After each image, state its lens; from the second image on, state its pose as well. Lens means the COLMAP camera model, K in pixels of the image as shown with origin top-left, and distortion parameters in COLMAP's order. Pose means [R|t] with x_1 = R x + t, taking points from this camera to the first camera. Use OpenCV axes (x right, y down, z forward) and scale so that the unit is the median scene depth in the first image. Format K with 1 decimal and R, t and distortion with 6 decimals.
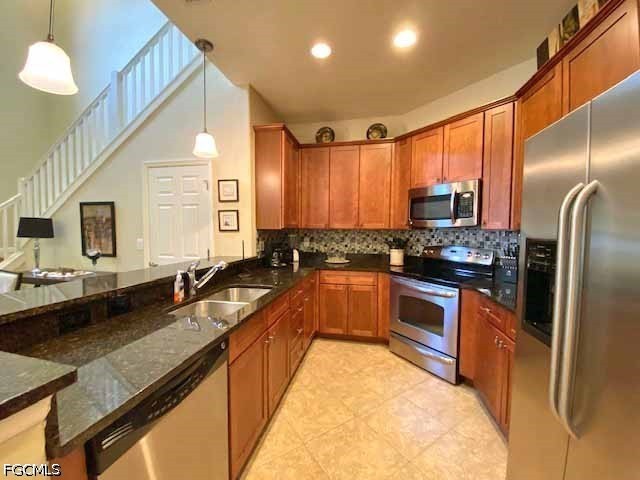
lens RADIAL K [[258.5, 0, 320.2], [0, 258.5, 240.8], [0, 0, 1]] dist [0.031474, -0.027227]
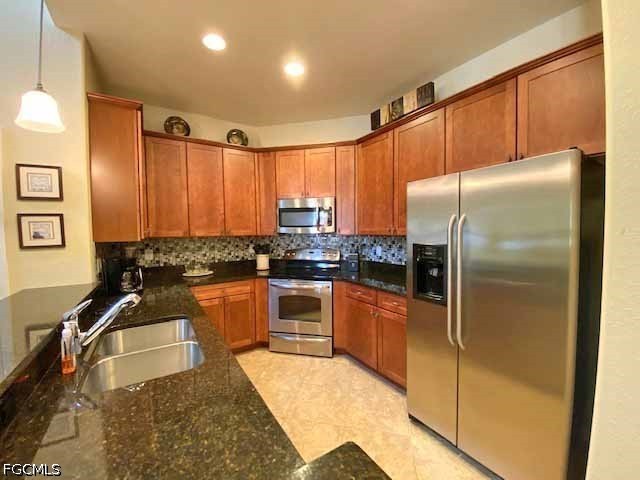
lens RADIAL K [[258.5, 0, 320.2], [0, 258.5, 240.8], [0, 0, 1]] dist [0.031474, -0.027227]
pose [[0.714523, -0.044135, 0.698218, -0.278520], [0.048195, 0.998742, 0.013811, -0.027120], [-0.697950, 0.023782, 0.715752, 0.083911]]
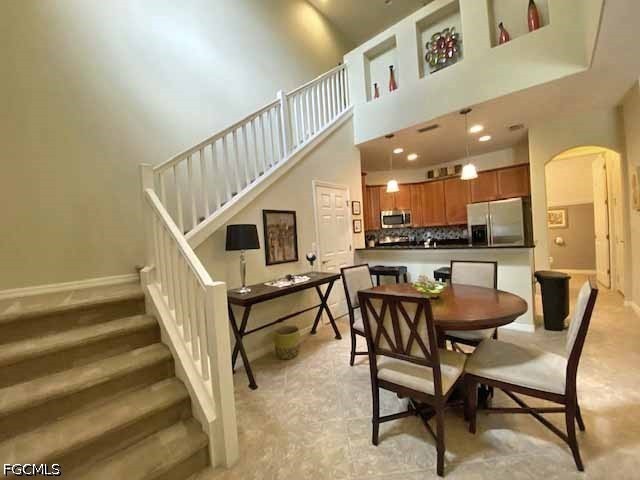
lens RADIAL K [[258.5, 0, 320.2], [0, 258.5, 240.8], [0, 0, 1]] dist [0.031474, -0.027227]
pose [[0.492842, -0.058263, 0.868166, -1.676520], [0.108228, 0.994112, 0.005277, -0.018291], [-0.863362, 0.091359, 0.496246, 0.371592]]
